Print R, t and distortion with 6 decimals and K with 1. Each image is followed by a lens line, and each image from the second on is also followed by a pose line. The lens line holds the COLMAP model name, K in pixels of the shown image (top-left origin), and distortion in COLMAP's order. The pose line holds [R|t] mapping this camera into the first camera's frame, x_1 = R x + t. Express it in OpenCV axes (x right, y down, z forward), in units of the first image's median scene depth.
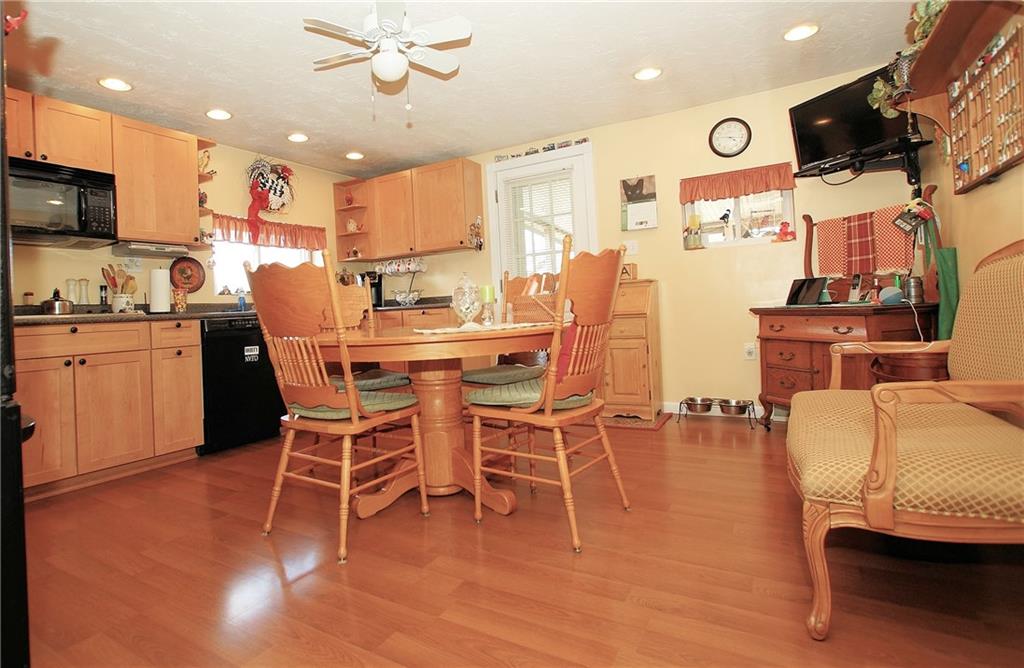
lens RADIAL K [[534.5, 0, 469.0], [0, 534.5, 304.6], [0, 0, 1]] dist [-0.058005, 0.062046]
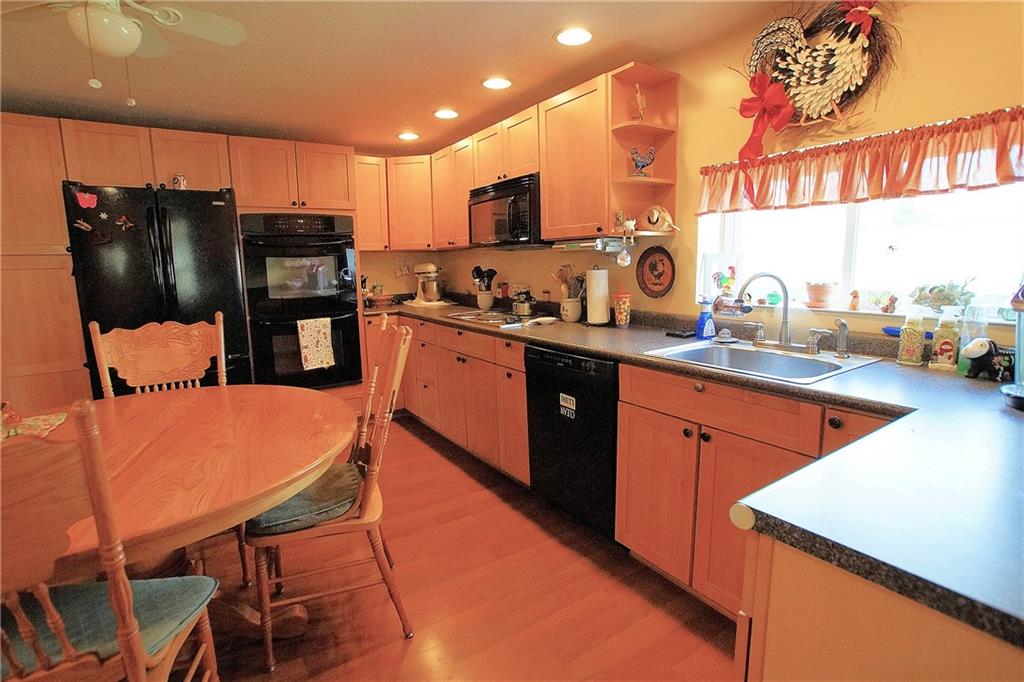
lens RADIAL K [[487.7, 0, 506.3], [0, 487.7, 338.8], [0, 0, 1]] dist [-0.063452, 0.024790]
pose [[-0.407212, 0.197982, -0.891617, 0.134476], [0.053387, 0.979713, 0.193162, -0.099529], [0.911772, 0.031057, -0.409521, 1.035024]]
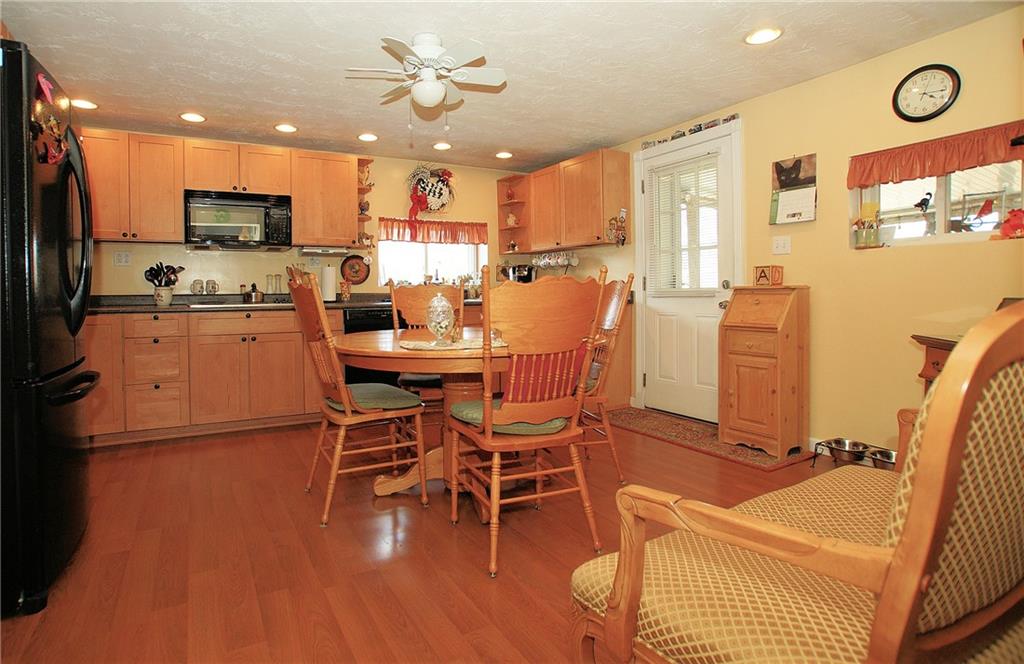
lens RADIAL K [[534.5, 0, 469.0], [0, 534.5, 302.6], [0, 0, 1]] dist [-0.058005, 0.062046]
pose [[0.870540, 0.048043, -0.489748, 0.289850], [-0.025501, 0.998290, 0.052601, -0.049399], [0.491437, -0.033303, 0.870276, 0.050084]]
